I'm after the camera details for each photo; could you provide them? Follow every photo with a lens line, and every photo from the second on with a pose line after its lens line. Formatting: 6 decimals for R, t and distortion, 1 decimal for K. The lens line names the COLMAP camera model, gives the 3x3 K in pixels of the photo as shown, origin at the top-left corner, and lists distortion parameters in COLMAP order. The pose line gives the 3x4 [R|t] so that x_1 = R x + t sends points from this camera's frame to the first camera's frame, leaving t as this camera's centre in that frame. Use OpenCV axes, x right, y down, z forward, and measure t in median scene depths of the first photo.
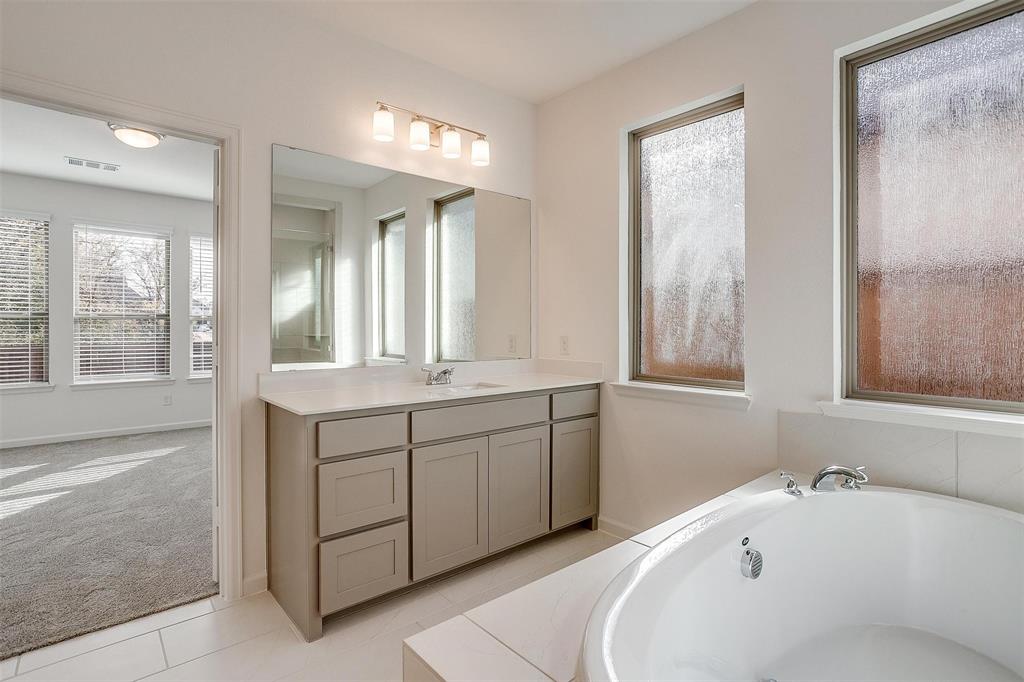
lens RADIAL K [[503.4, 0, 508.0], [0, 503.4, 323.0], [0, 0, 1]] dist [-0.032137, 0.018316]
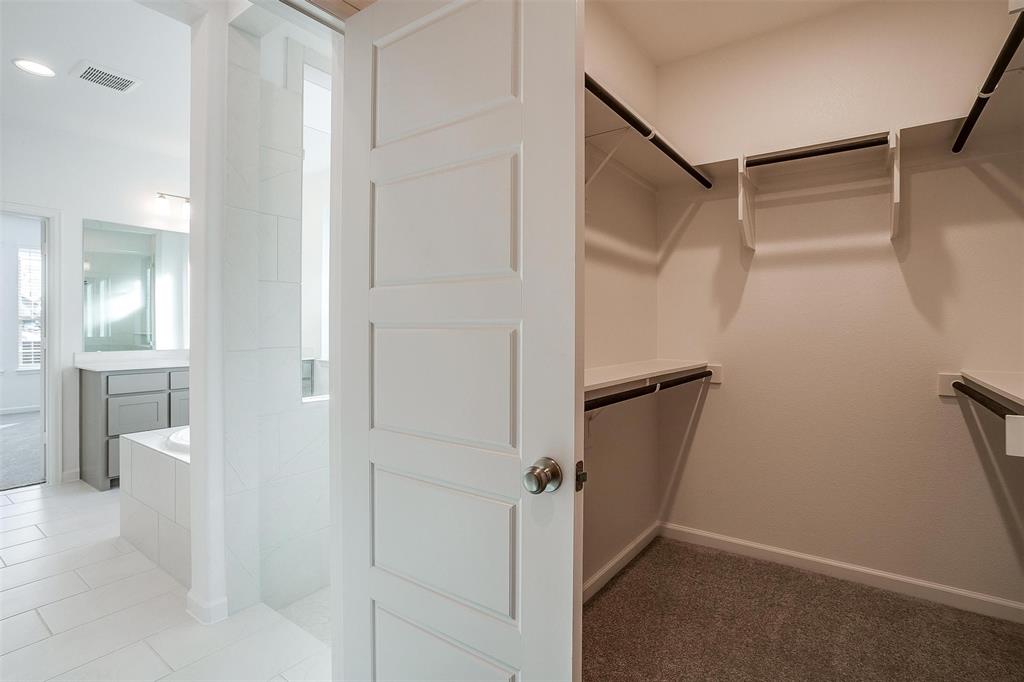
lens RADIAL K [[503.4, 0, 513.7], [0, 503.4, 323.1], [0, 0, 1]] dist [-0.032137, 0.018316]
pose [[0.974684, -0.000793, 0.223587, 0.293836], [0.000670, 1.000000, 0.000626, -0.001553], [-0.223587, -0.000460, 0.974684, -0.497027]]
